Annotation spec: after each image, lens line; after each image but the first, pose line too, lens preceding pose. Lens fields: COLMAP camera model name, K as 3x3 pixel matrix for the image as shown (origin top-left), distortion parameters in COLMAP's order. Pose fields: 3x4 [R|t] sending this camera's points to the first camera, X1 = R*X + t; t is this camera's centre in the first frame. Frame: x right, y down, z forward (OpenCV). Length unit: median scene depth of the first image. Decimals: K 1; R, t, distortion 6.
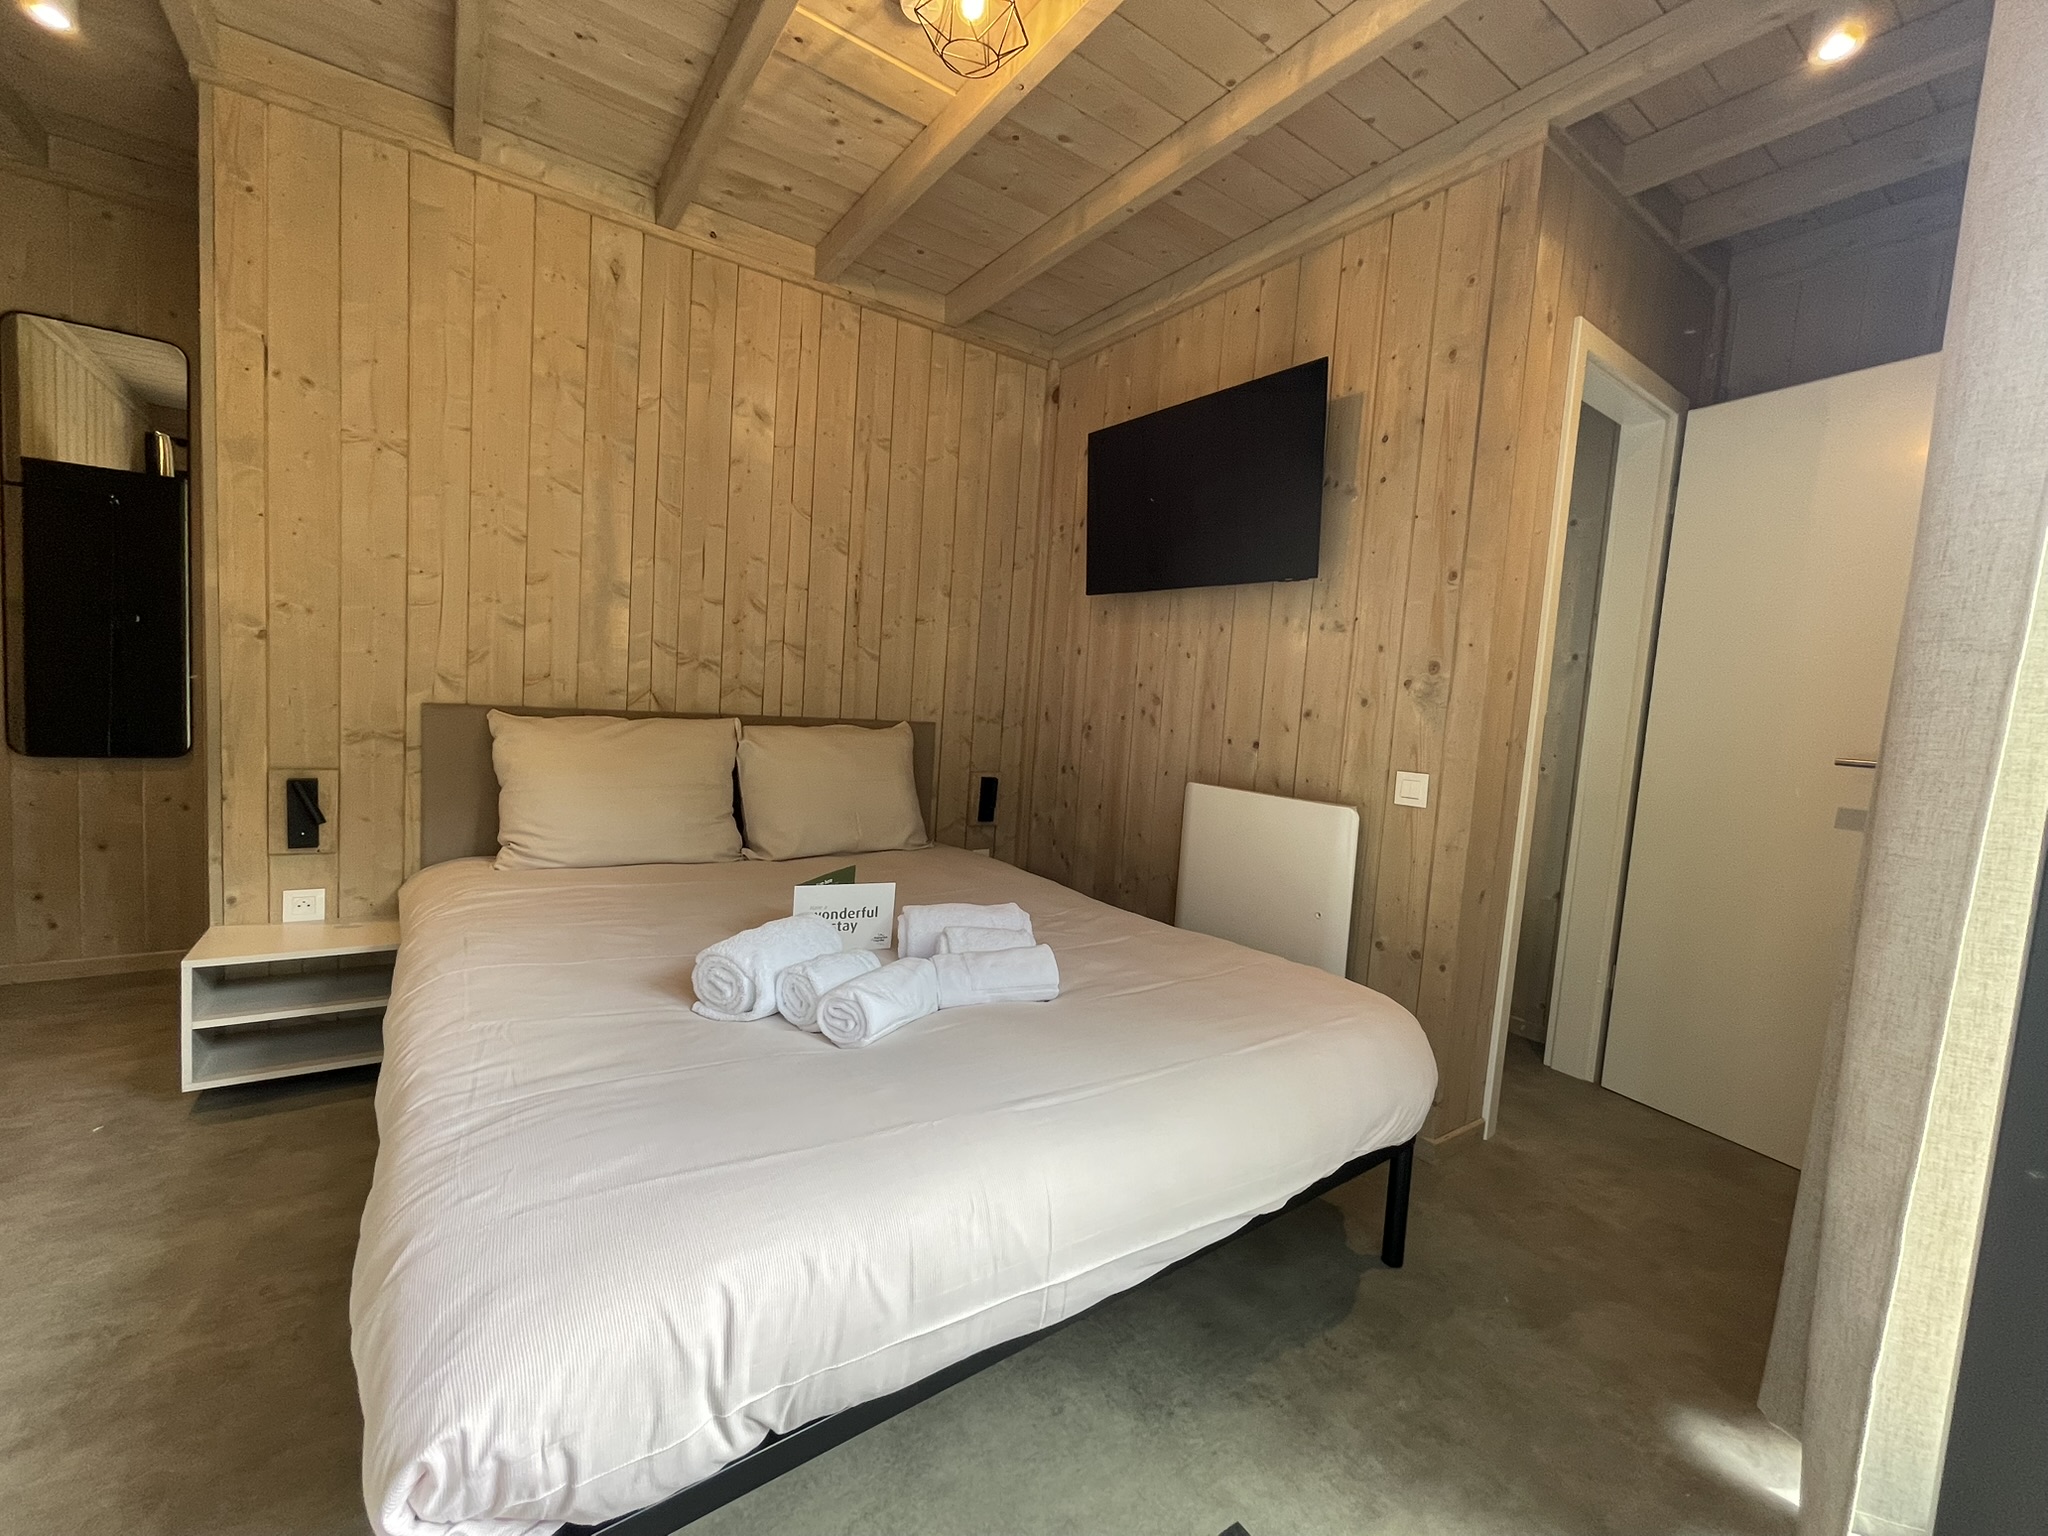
lens RADIAL K [[837.7, 0, 1026.2], [0, 837.7, 764.9], [0, 0, 1]] dist [-0.000207, 0.001528]
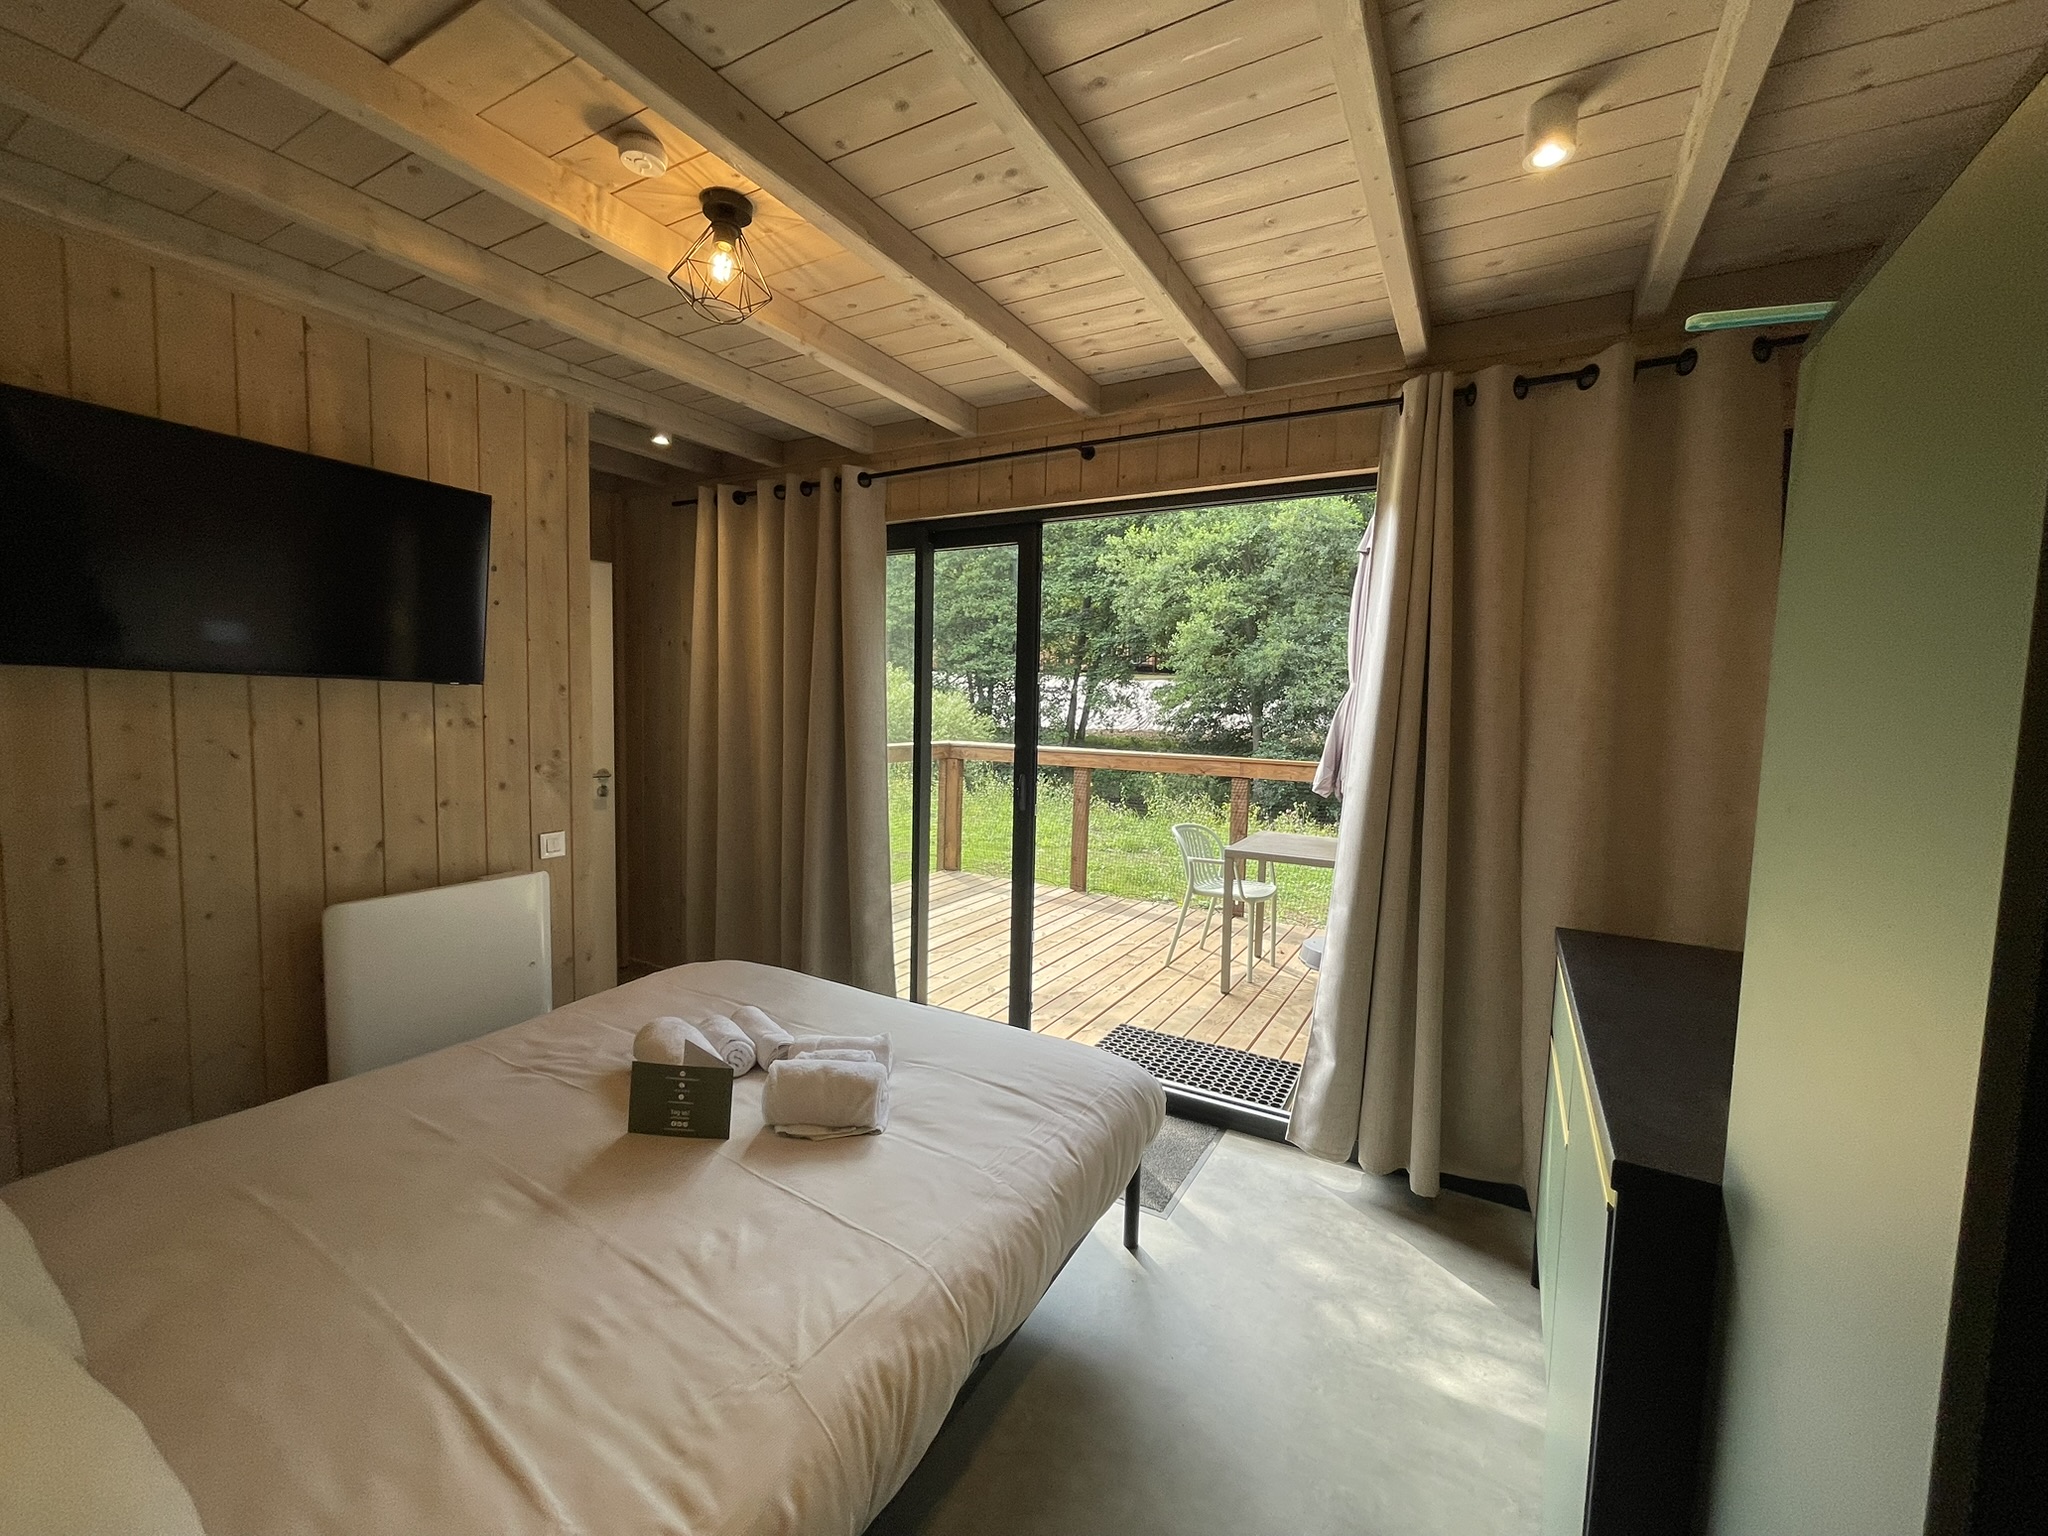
lens RADIAL K [[837.7, 0, 1020.5], [0, 837.7, 765.6], [0, 0, 1]] dist [-0.000207, 0.001528]
pose [[-0.427909, -0.137215, 0.893345, -1.511656], [0.021982, 0.986536, 0.162059, -0.435531], [-0.903555, 0.088984, -0.419131, 1.283486]]
